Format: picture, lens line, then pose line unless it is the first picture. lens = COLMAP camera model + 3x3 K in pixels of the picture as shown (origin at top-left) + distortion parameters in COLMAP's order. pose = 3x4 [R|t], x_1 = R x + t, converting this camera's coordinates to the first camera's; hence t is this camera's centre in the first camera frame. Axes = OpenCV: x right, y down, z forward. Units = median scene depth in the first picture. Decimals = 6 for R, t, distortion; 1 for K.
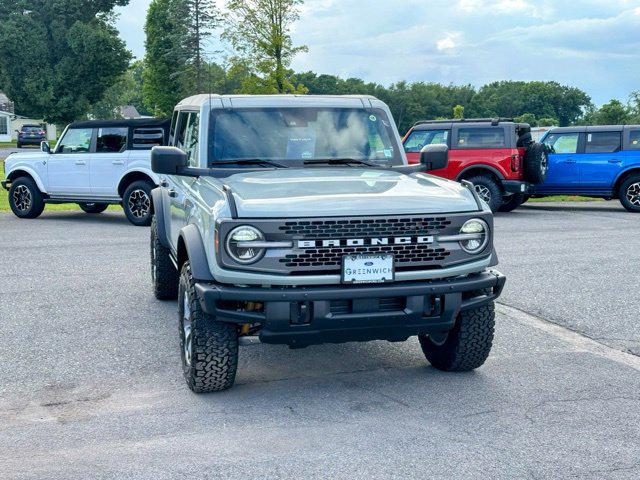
lens RADIAL K [[873.3, 0, 325.0], [0, 873.3, 249.6], [0, 0, 1]] dist [0.169981, -0.307697]
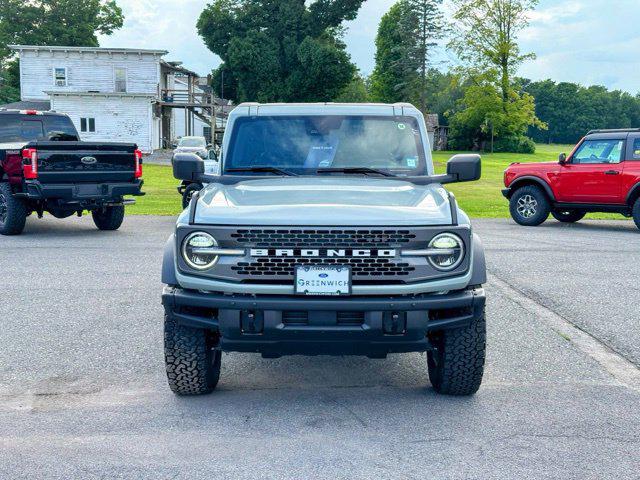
lens RADIAL K [[873.3, 0, 325.0], [0, 873.3, 249.6], [0, 0, 1]] dist [0.169981, -0.307697]
pose [[0.966171, 0.039275, -0.254895, 0.293204], [-0.042118, 0.999096, -0.005703, -0.006903], [0.254440, 0.016245, 0.966952, 0.059781]]
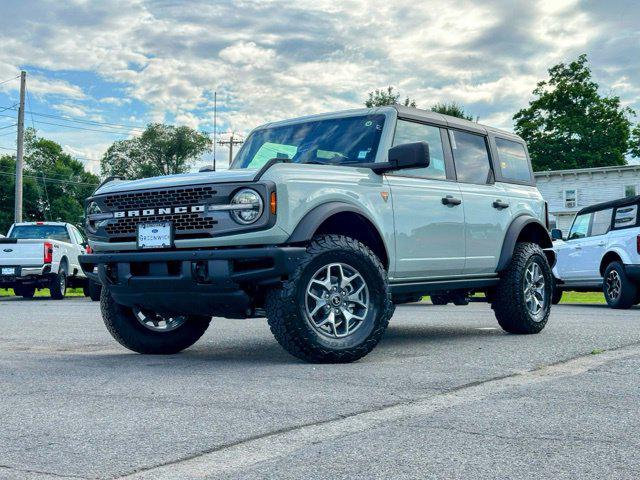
lens RADIAL K [[880.4, 0, 320.0], [0, 880.4, 240.0], [0, 0, 1]] dist [0.103687, -0.023243]
pose [[0.637123, -0.035325, -0.769952, 1.033313], [-0.091619, 0.988396, -0.121160, 0.142127], [0.765297, 0.147736, 0.626494, 0.448974]]
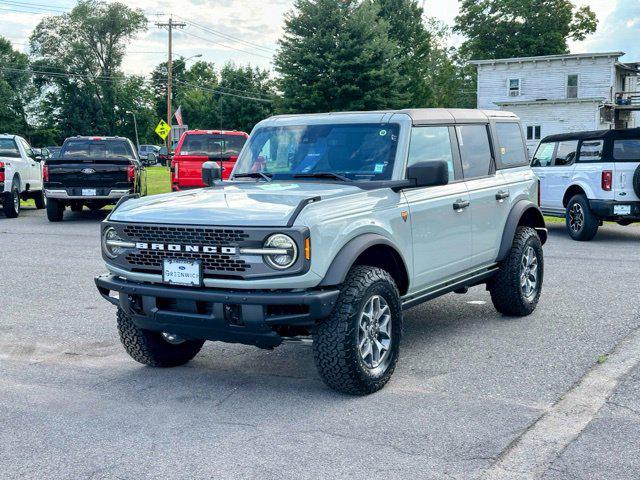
lens RADIAL K [[873.3, 0, 325.0], [0, 873.3, 249.6], [0, 0, 1]] dist [0.169981, -0.307697]
pose [[0.693192, 0.072662, -0.717081, 0.951470], [-0.082645, 0.996356, 0.021069, -0.044323], [0.715999, 0.044658, 0.696672, 0.349811]]
